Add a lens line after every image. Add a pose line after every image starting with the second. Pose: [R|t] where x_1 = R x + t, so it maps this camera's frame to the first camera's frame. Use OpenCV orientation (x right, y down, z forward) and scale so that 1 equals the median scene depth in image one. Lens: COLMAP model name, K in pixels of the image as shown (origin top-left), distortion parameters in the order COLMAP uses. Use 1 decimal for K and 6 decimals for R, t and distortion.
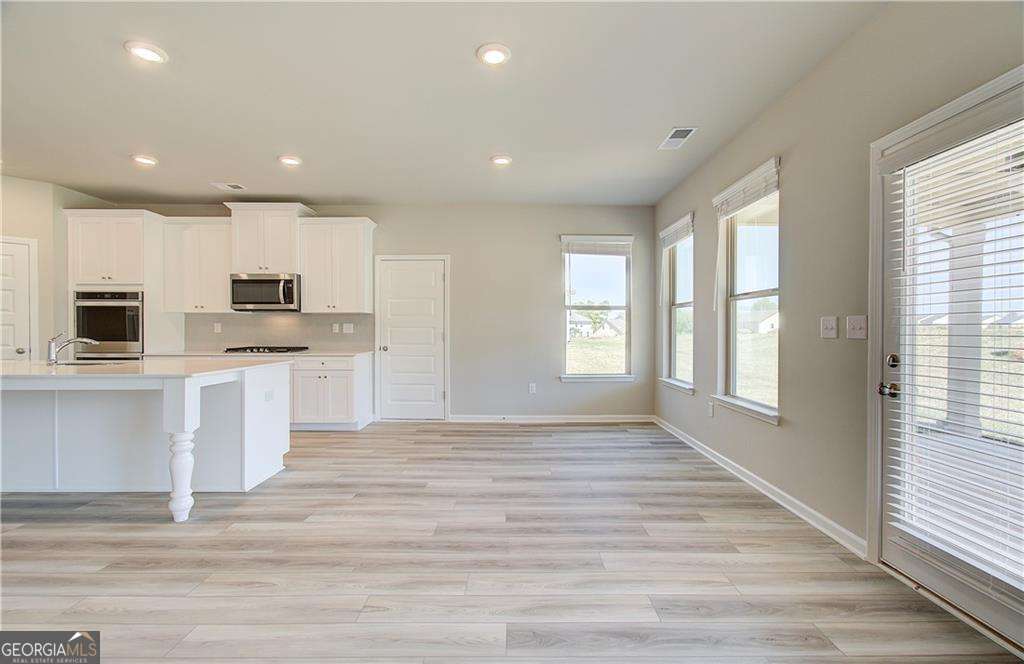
lens RADIAL K [[446.3, 0, 512.6], [0, 446.3, 329.0], [0, 0, 1]] dist [-0.001789, 0.002828]
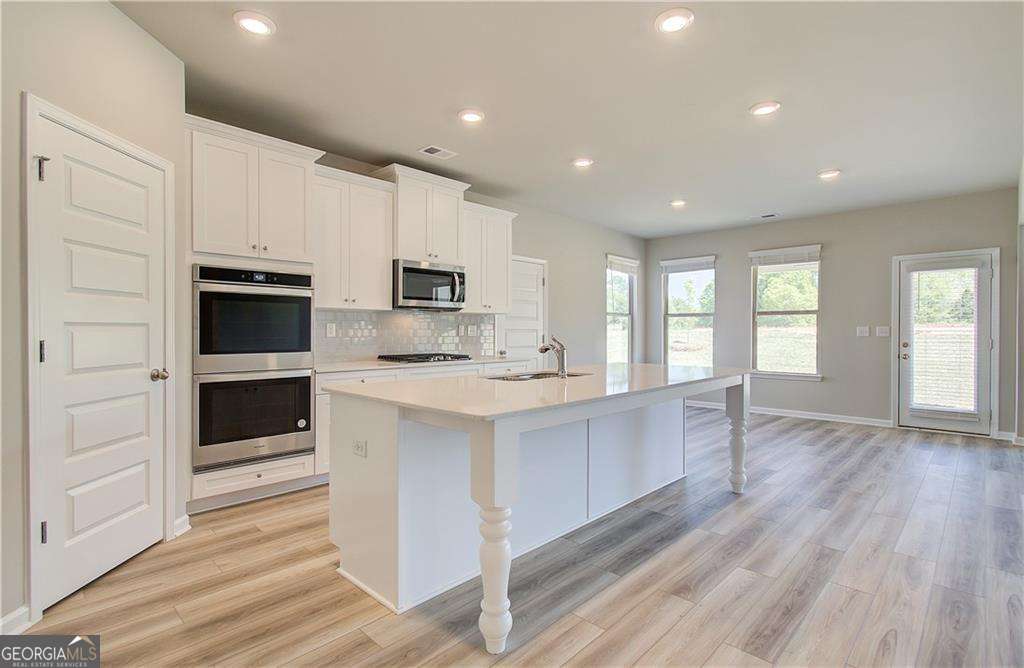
lens RADIAL K [[468.5, 0, 535.5], [0, 468.5, 346.4], [0, 0, 1]] dist [0.002928, -0.001439]
pose [[0.687169, -0.024989, 0.726068, -1.296502], [-0.003393, 0.999287, 0.037604, -0.007397], [-0.726490, -0.028304, 0.686594, 0.341747]]
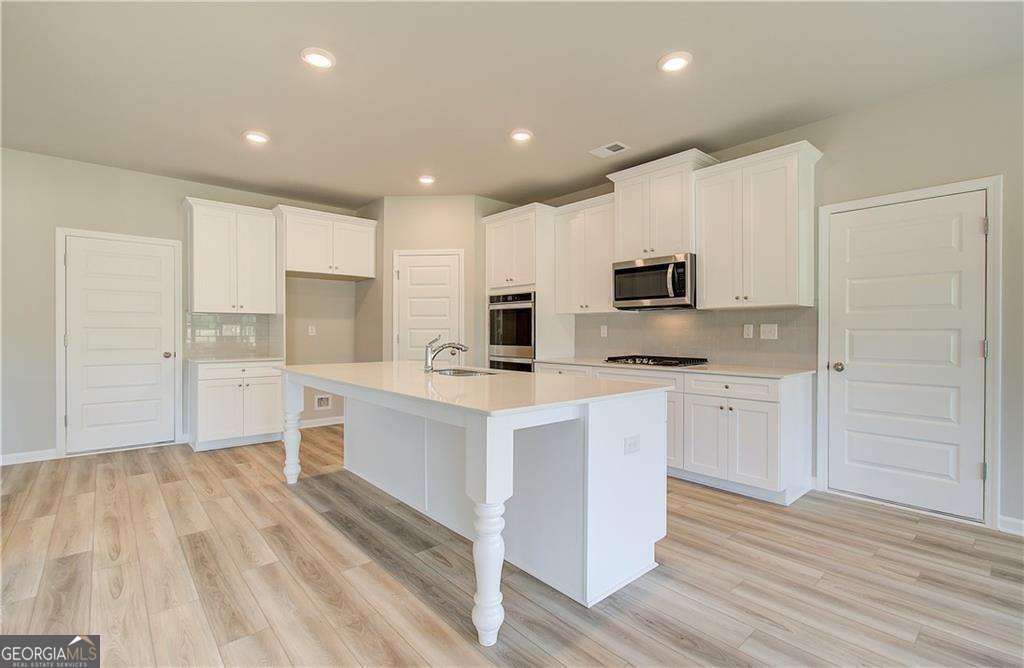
lens RADIAL K [[468.5, 0, 516.4], [0, 468.5, 337.9], [0, 0, 1]] dist [0.002928, -0.001439]
pose [[0.666374, 0.010677, -0.745541, -0.146878], [0.000218, 0.999895, 0.014515, -0.003007], [0.745618, -0.009834, 0.666301, 0.379706]]
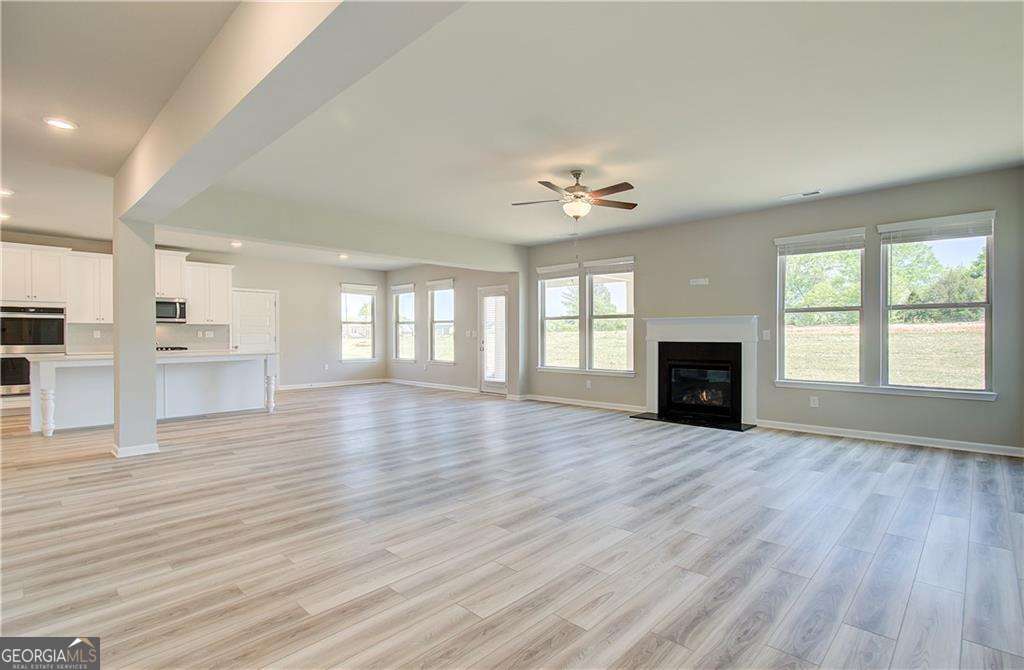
lens RADIAL K [[489.2, 0, 512.0], [0, 489.2, 343.1], [0, 0, 1]] dist [0.023074, 0.001611]
pose [[0.694542, -0.016623, 0.719260, -1.150053], [0.000697, 0.999748, 0.022433, -0.010881], [-0.719452, -0.015079, 0.694379, -1.216793]]
